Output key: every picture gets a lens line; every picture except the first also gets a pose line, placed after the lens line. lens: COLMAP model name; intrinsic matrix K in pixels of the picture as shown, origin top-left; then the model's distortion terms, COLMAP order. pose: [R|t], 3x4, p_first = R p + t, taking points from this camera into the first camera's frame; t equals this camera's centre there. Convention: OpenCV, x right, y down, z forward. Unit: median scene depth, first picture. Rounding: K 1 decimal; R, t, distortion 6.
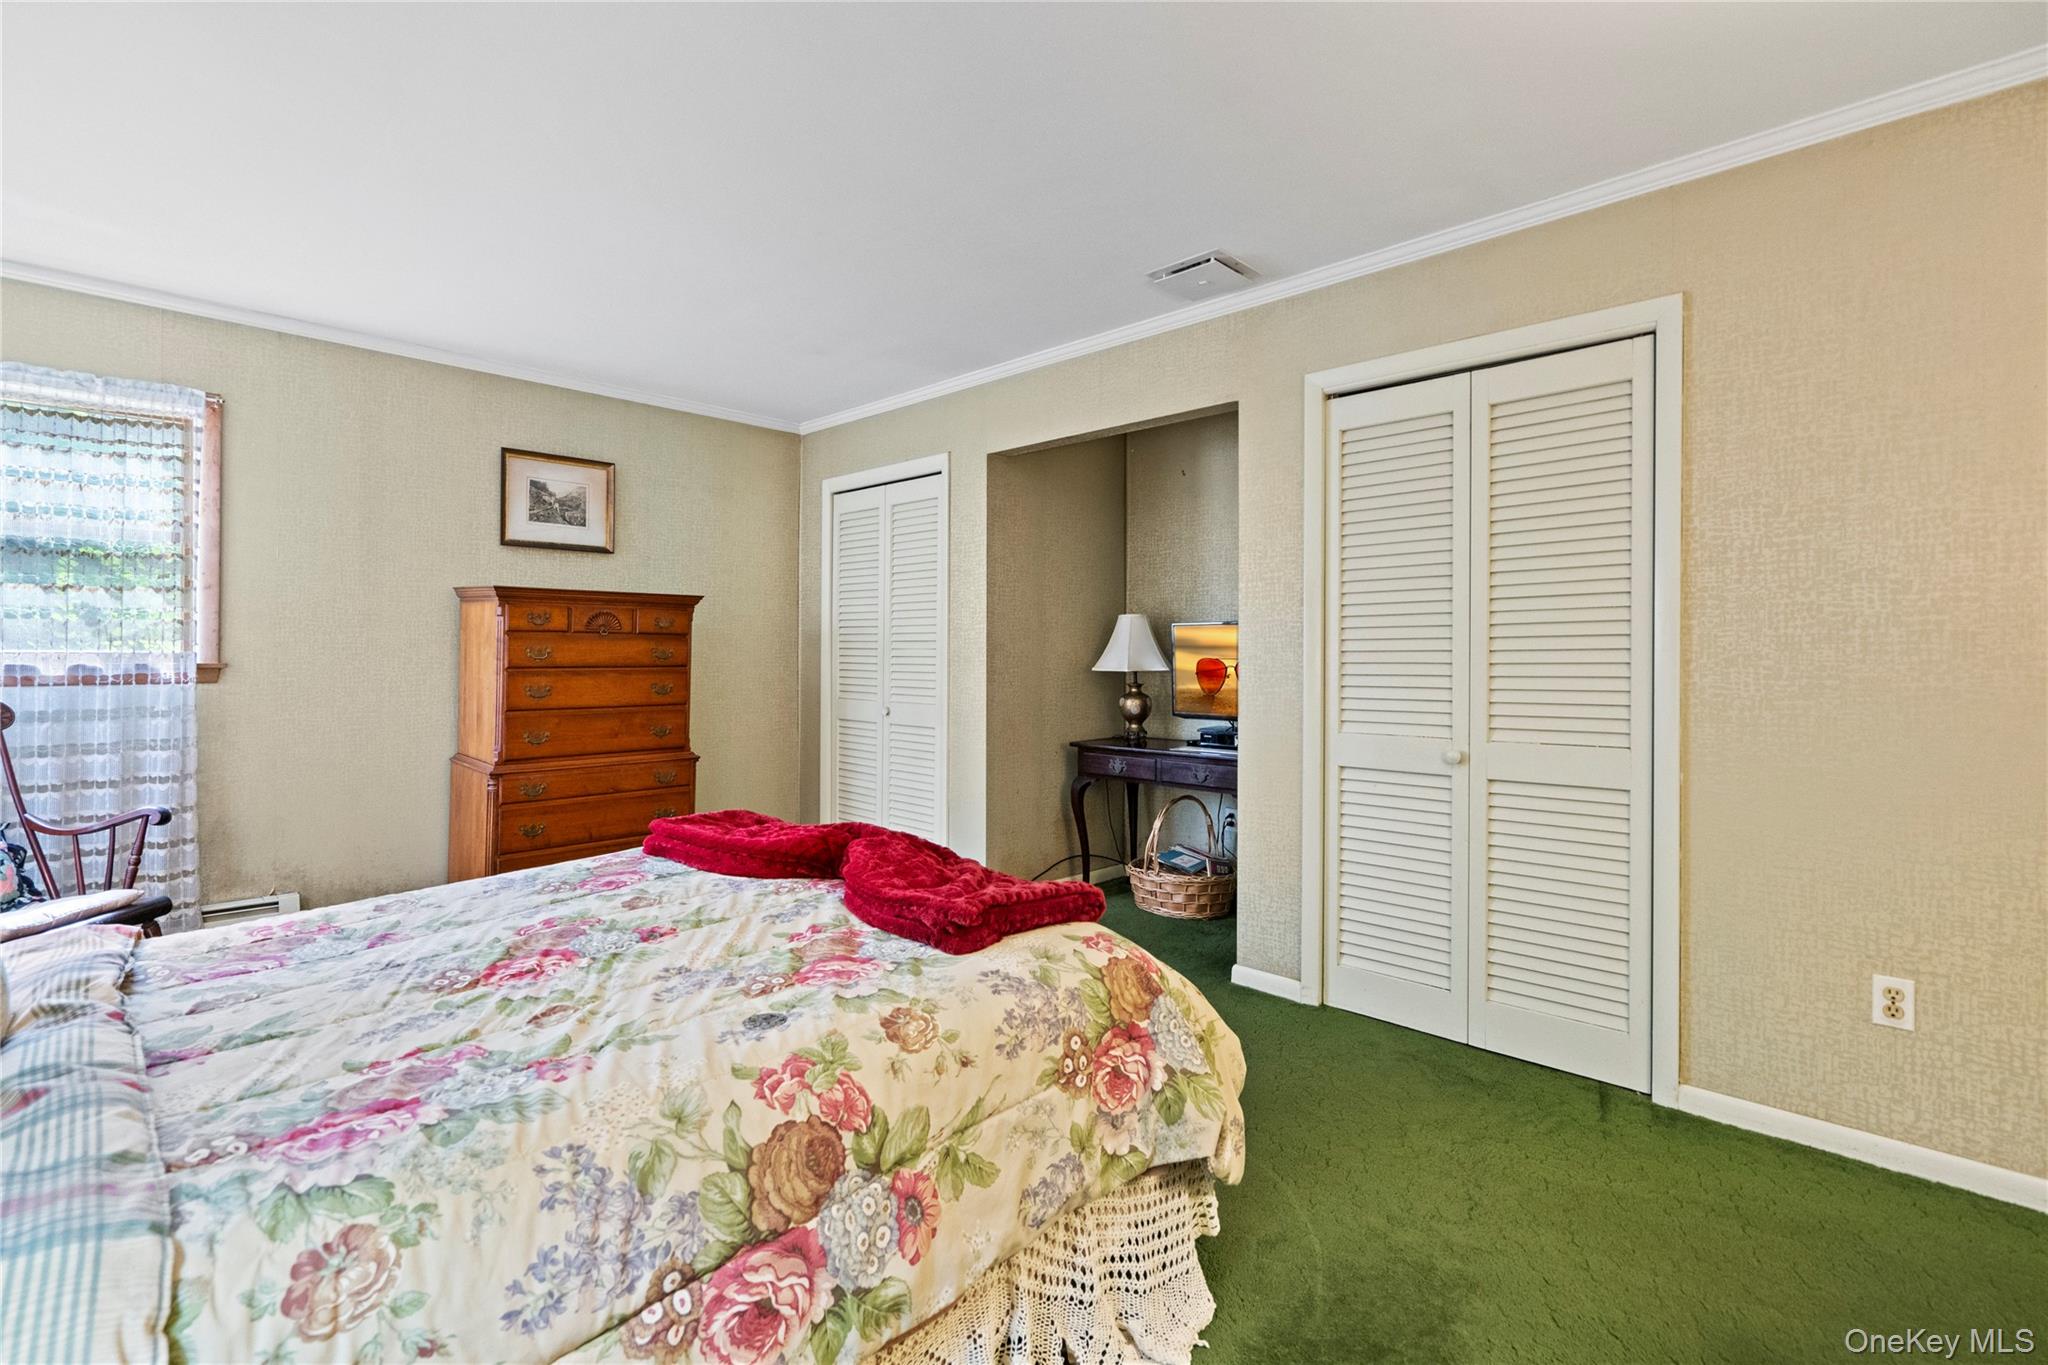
lens RADIAL K [[927.8, 0, 1025.2], [0, 927.8, 646.7], [0, 0, 1]] dist [-0.003130, -0.001158]
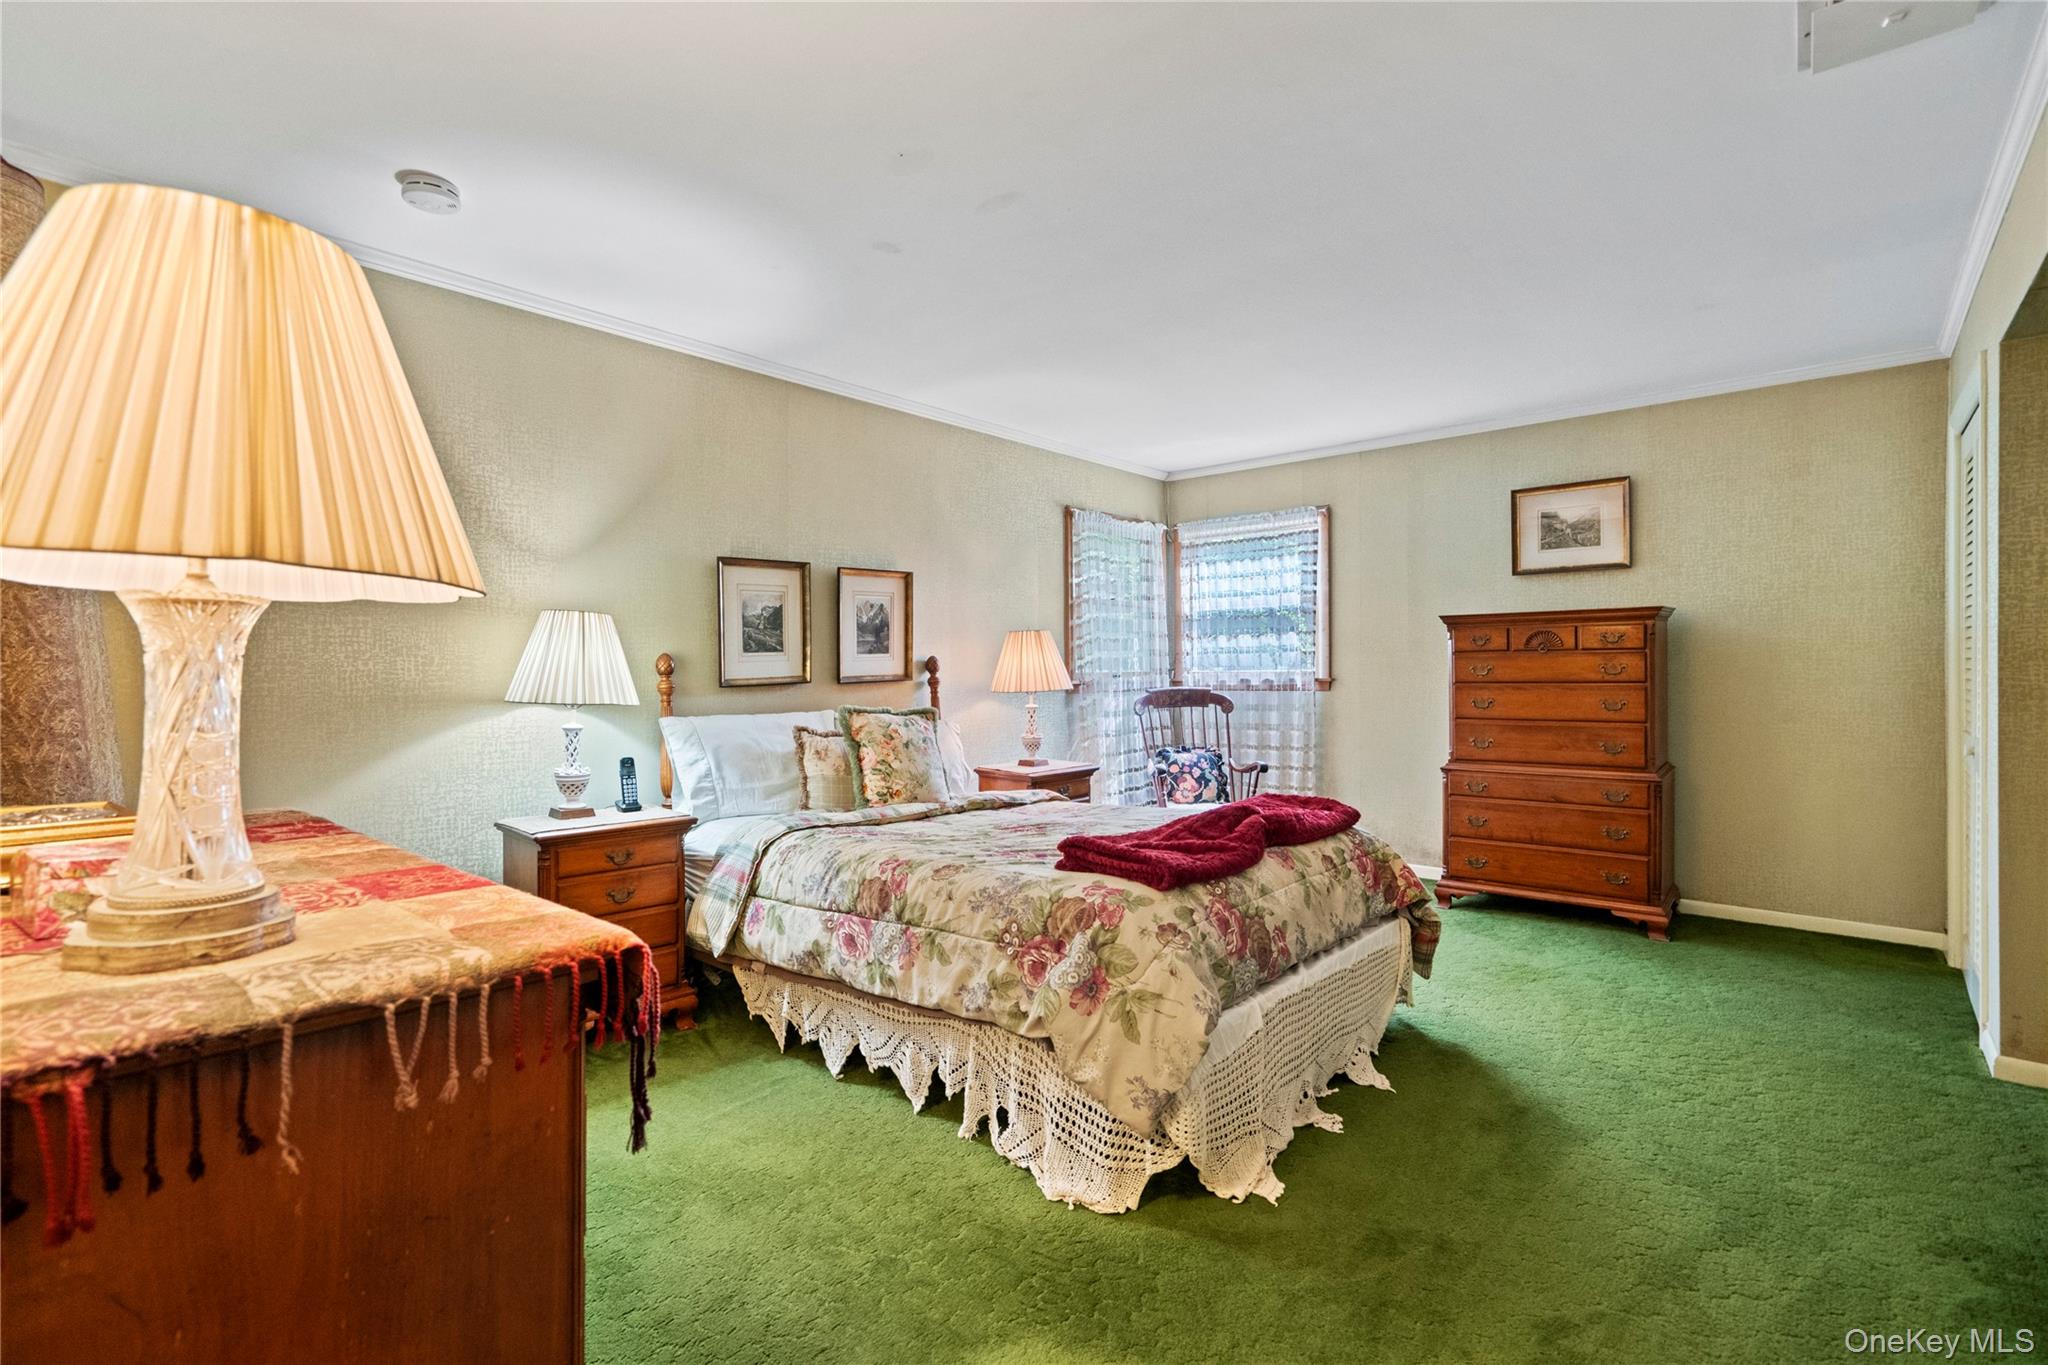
lens RADIAL K [[927.8, 0, 1024.0], [0, 927.8, 680.7], [0, 0, 1]] dist [-0.003130, -0.001158]
pose [[0.082152, 0.004432, -0.996610, 0.595834], [0.015883, 0.999857, 0.005756, 0.004375], [0.996493, -0.016302, 0.082070, 0.338385]]
